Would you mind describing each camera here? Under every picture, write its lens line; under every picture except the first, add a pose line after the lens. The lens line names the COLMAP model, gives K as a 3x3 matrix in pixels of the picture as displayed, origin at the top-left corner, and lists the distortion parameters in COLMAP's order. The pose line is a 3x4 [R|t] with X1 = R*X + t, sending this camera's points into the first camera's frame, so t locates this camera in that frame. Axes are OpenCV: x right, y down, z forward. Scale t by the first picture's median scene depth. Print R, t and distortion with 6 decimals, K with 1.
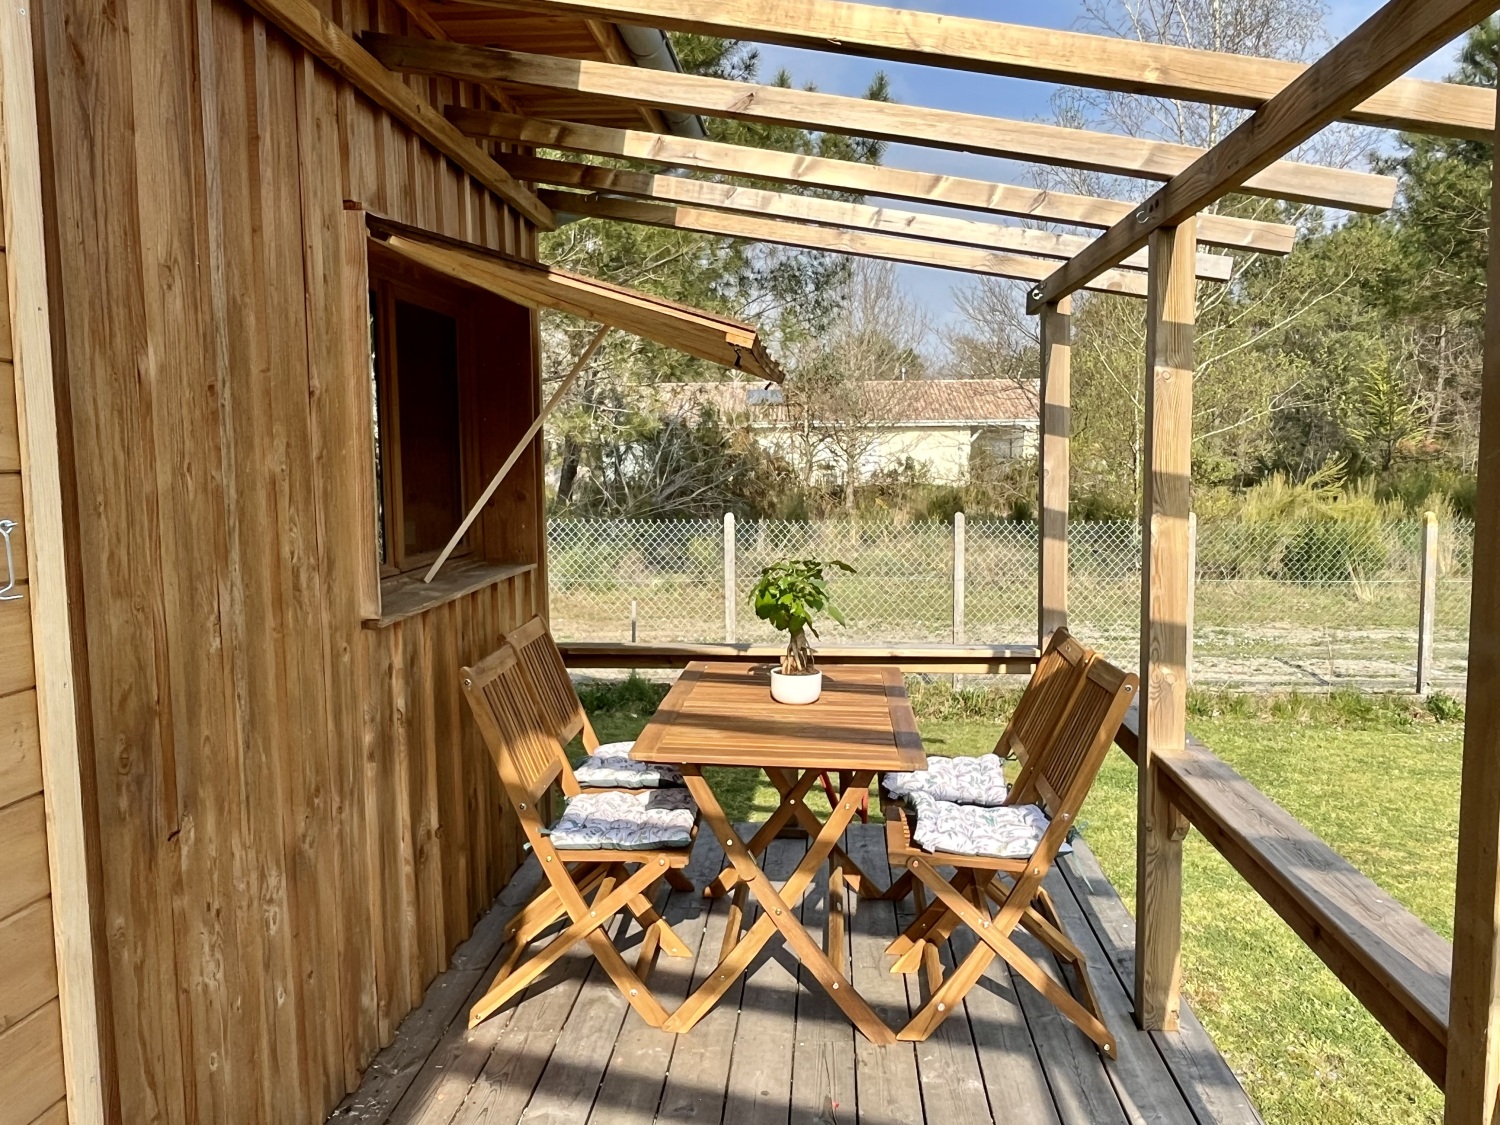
lens RADIAL K [[1131.4, 0, 747.0], [0, 1131.4, 553.5], [0, 0, 1]] dist [0.046390, -0.066841]
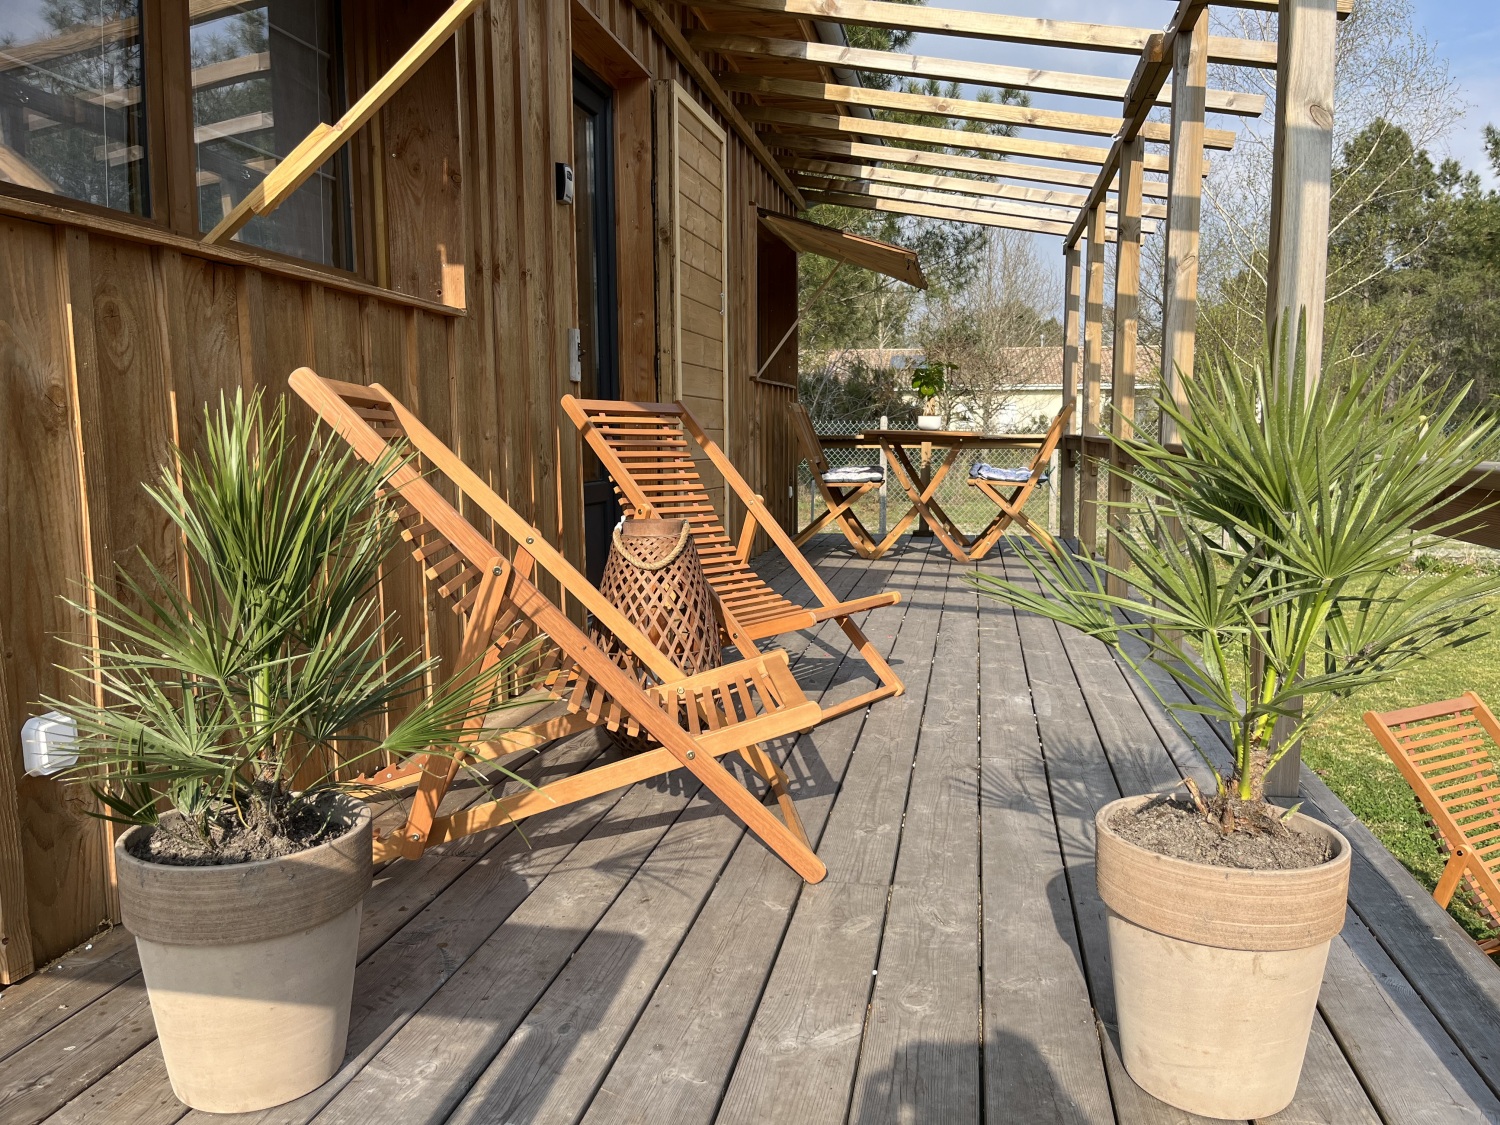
lens RADIAL K [[1131.4, 0, 758.4], [0, 1131.4, 569.6], [0, 0, 1]] dist [0.046390, -0.066841]
pose [[0.993706, 0.021924, -0.109854, -0.006998], [-0.018082, 0.999193, 0.035853, 0.059085], [0.110551, -0.033641, 0.993301, -0.219364]]
